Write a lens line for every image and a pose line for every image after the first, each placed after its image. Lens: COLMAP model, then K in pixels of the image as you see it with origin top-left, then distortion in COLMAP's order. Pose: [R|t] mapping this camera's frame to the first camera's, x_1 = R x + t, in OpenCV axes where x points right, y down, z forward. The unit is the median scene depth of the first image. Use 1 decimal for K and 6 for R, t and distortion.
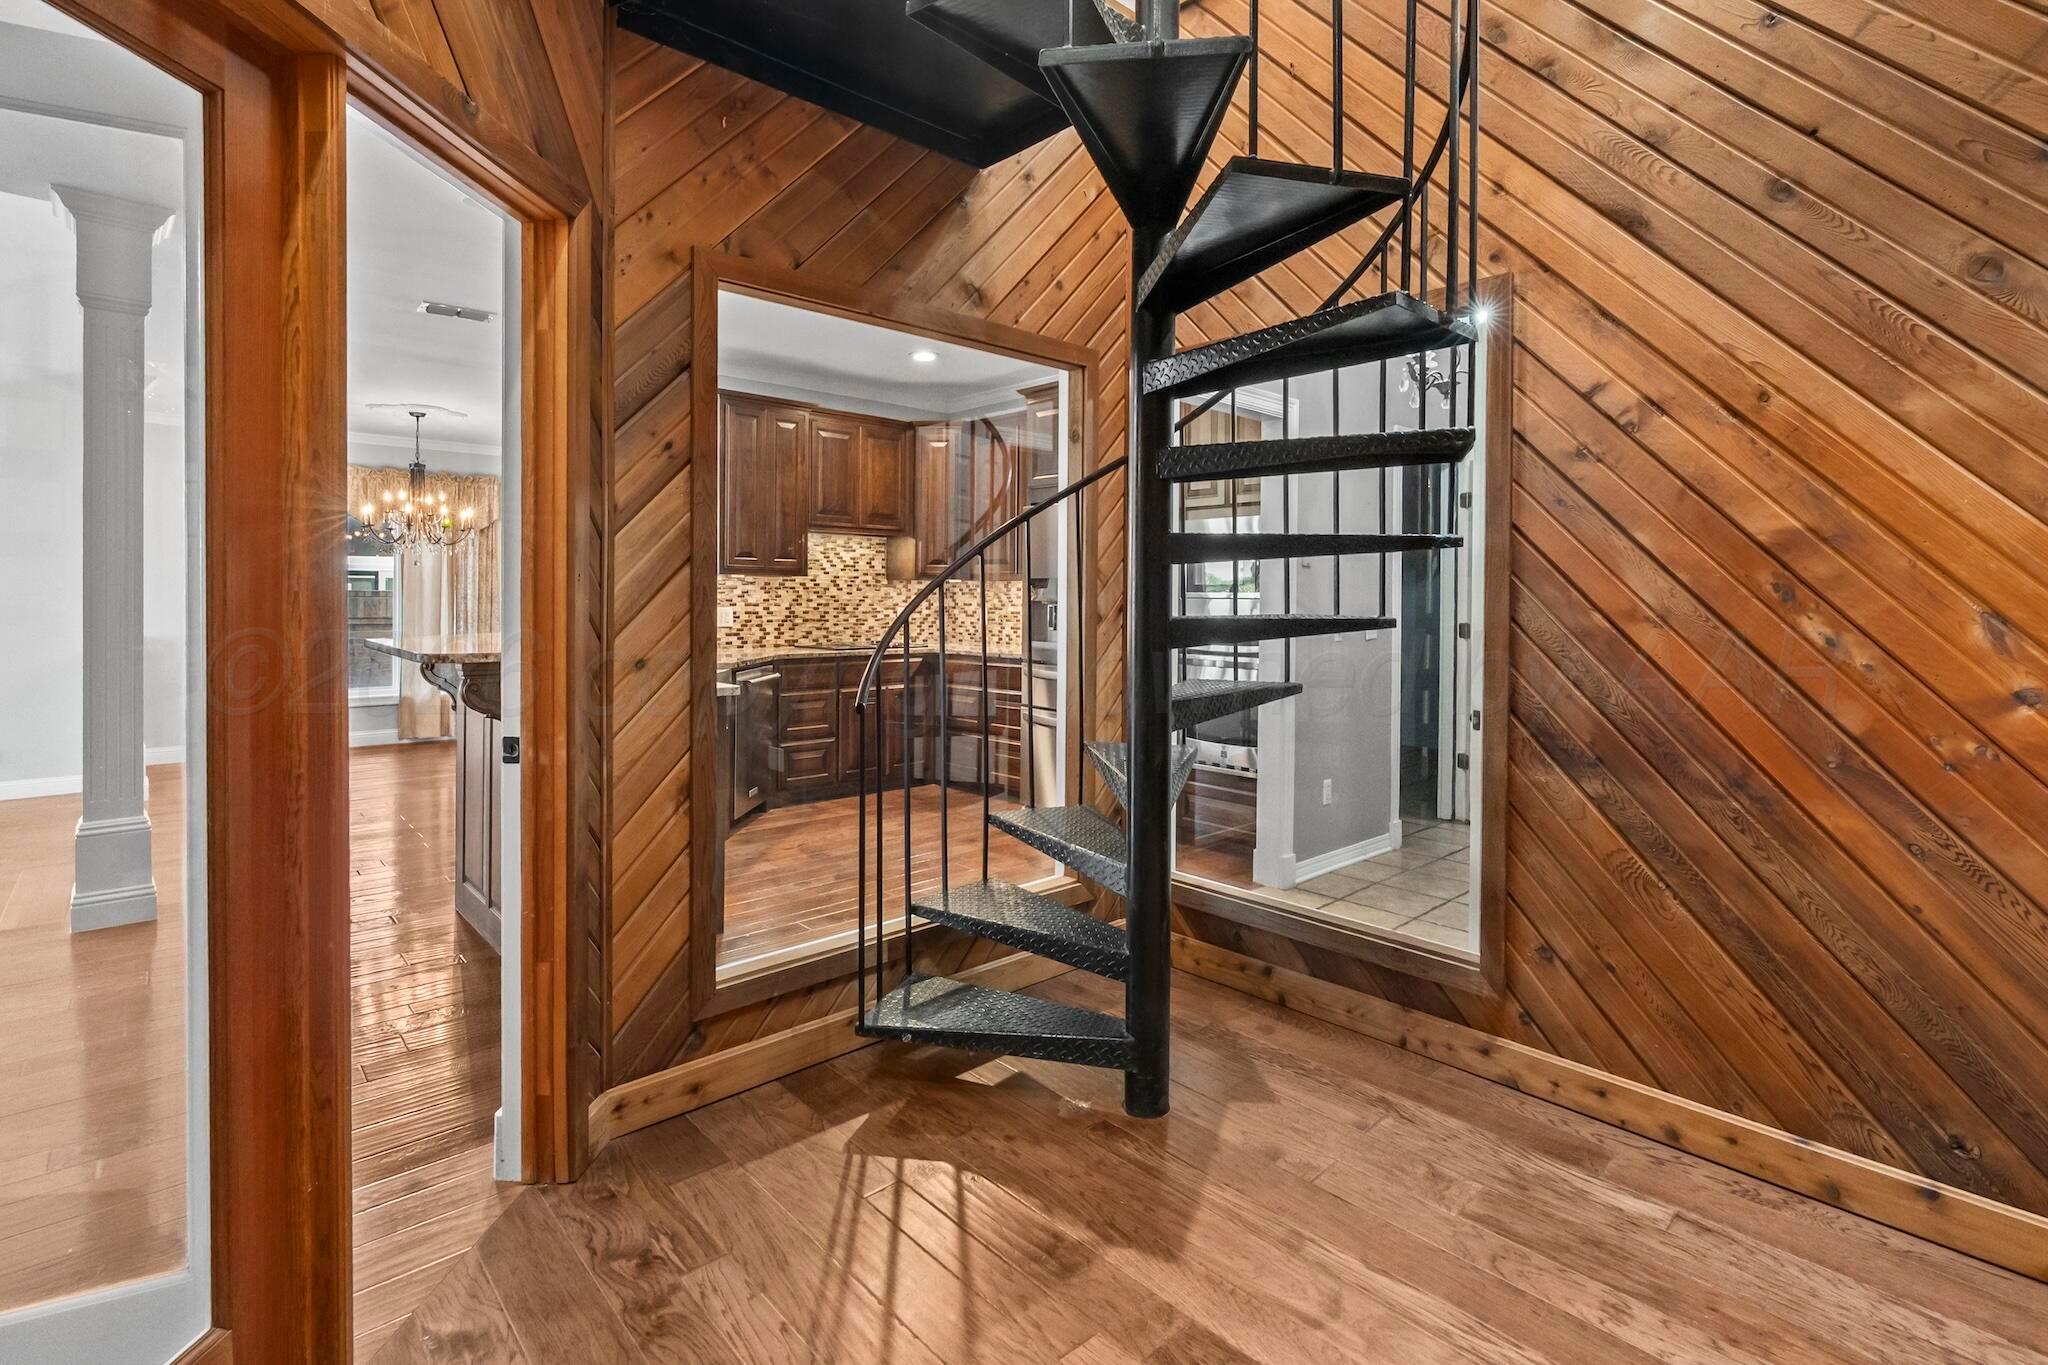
lens RADIAL K [[948.1, 0, 983.5], [0, 948.1, 608.7], [0, 0, 1]] dist [-0.002322, 0.001069]
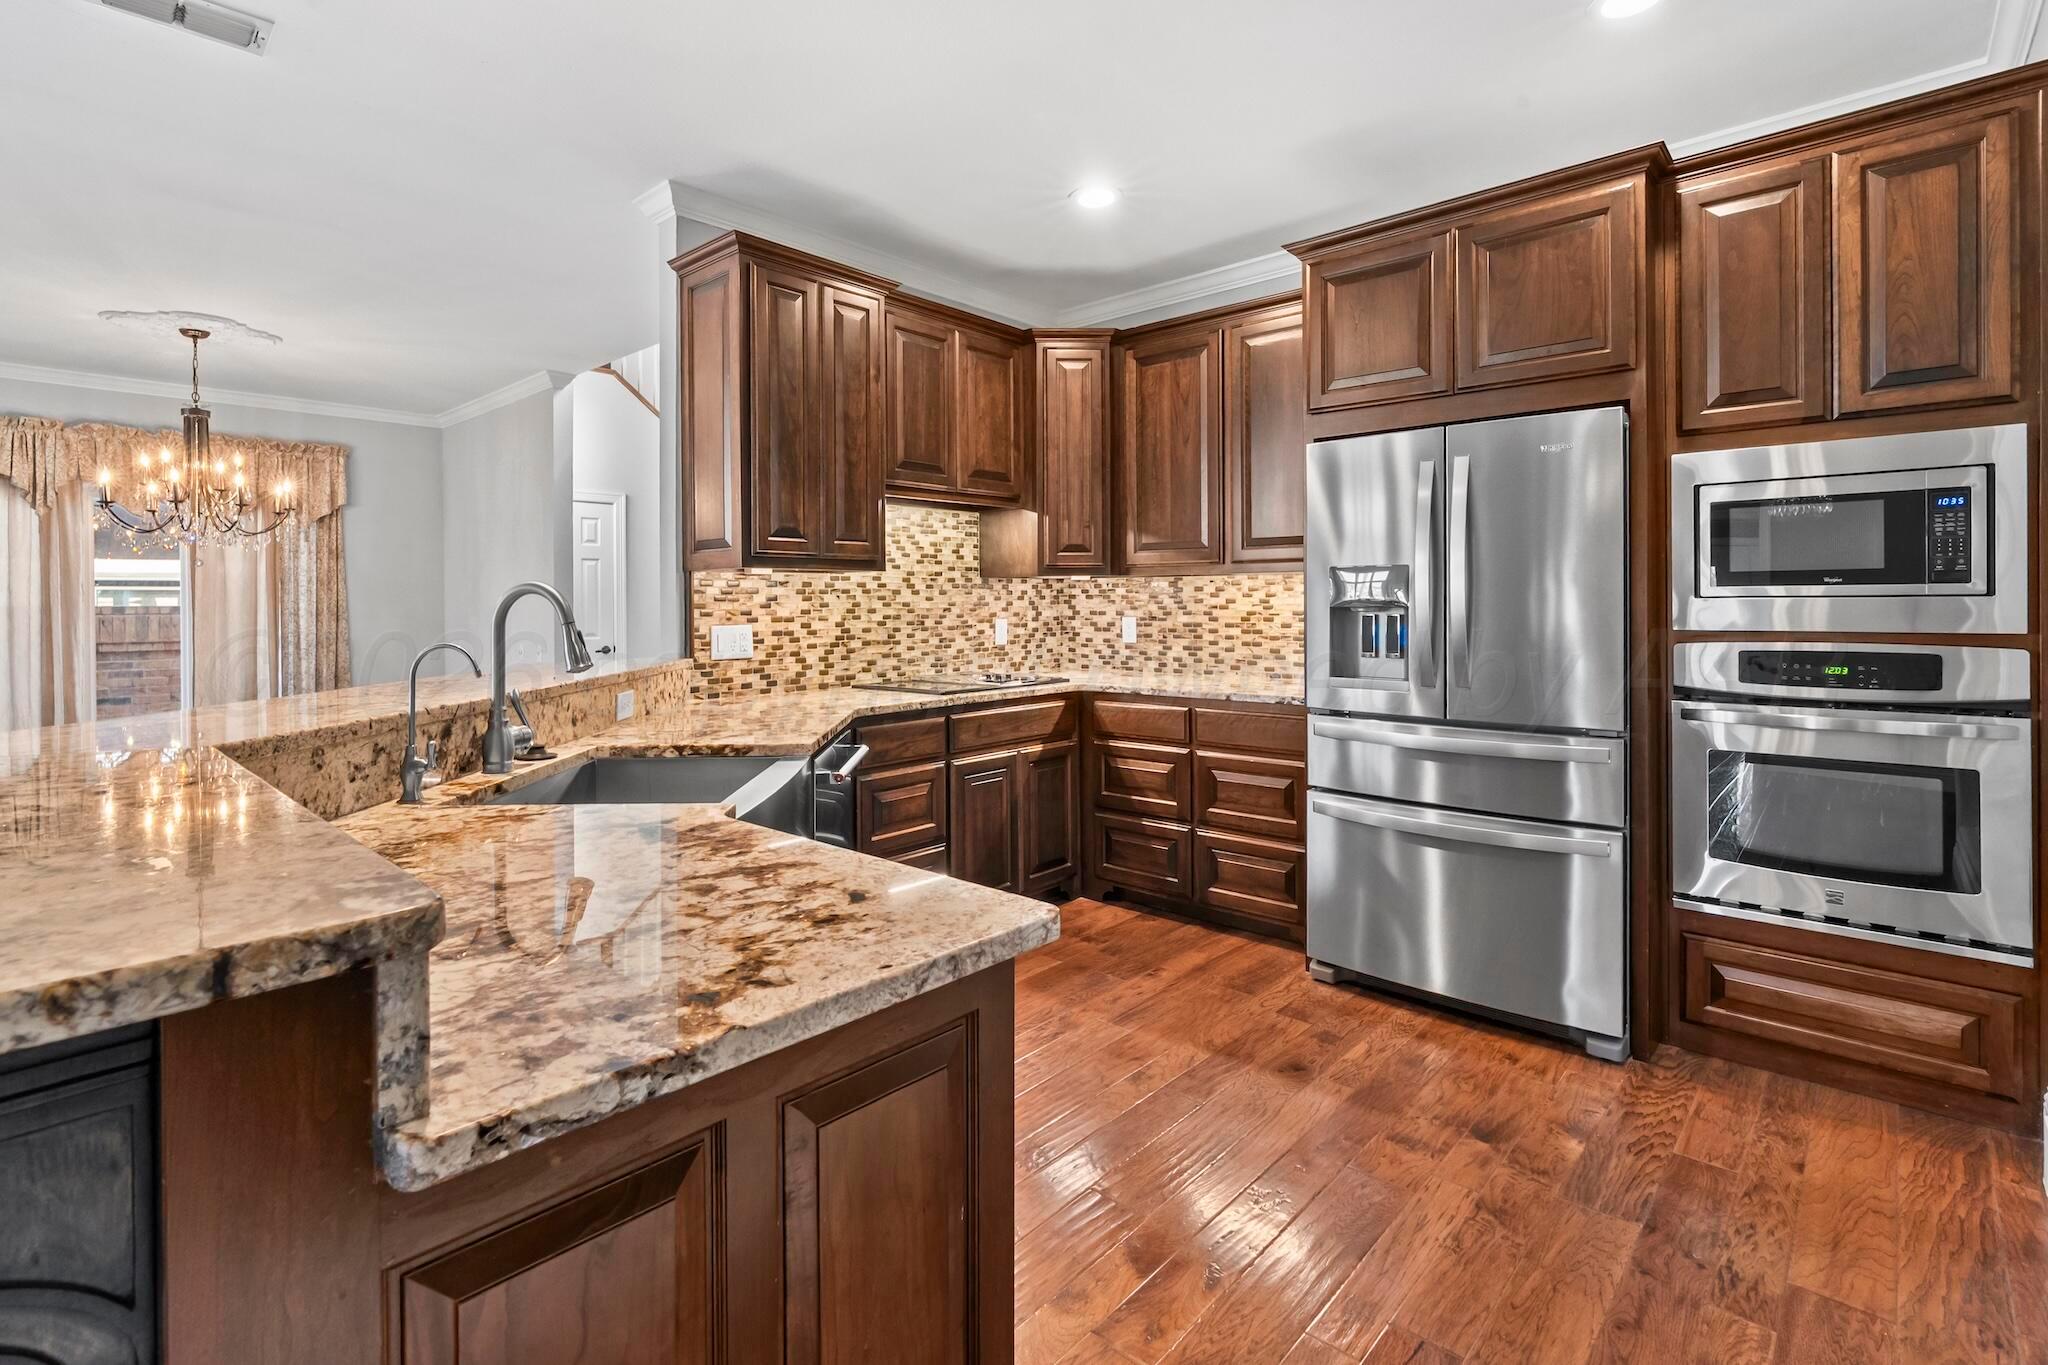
lens RADIAL K [[948.1, 0, 1062.2], [0, 948.1, 609.5], [0, 0, 1]] dist [-0.002322, 0.001069]
pose [[0.987588, -0.016809, 0.156168, -0.154282], [0.017295, 0.999849, -0.001749, -0.006440], [-0.156115, 0.004428, 0.987729, 0.358236]]
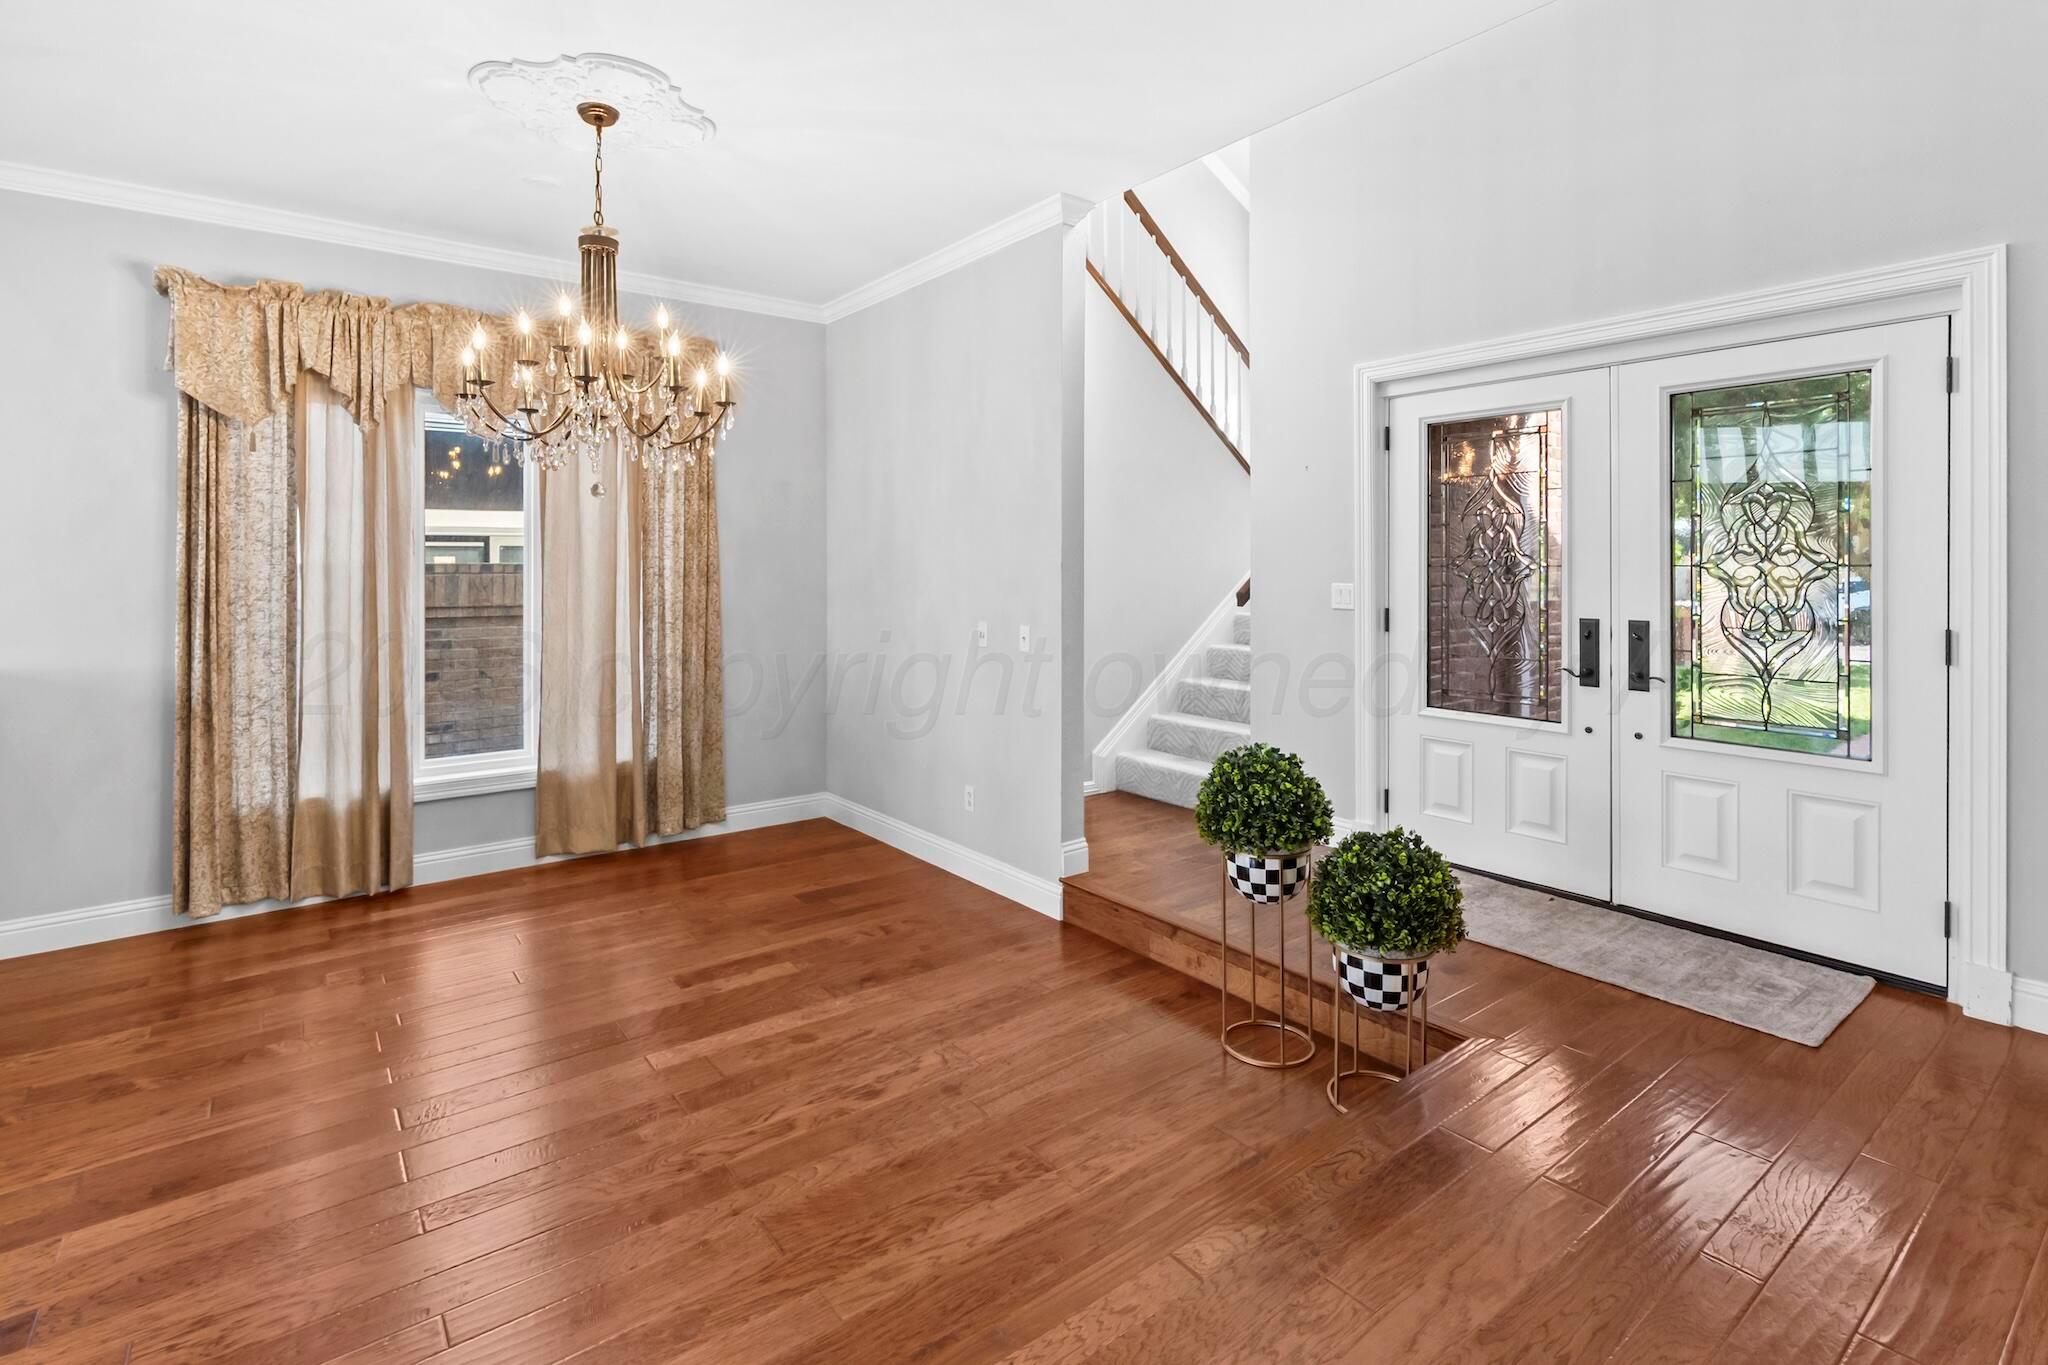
lens RADIAL K [[948.1, 0, 1067.6], [0, 948.1, 566.7], [0, 0, 1]] dist [-0.002322, 0.001069]
pose [[0.999942, -0.009915, -0.004317, -0.563771], [0.009865, 0.999886, -0.011454, -0.013687], [0.004430, 0.011411, 0.999925, 0.843756]]
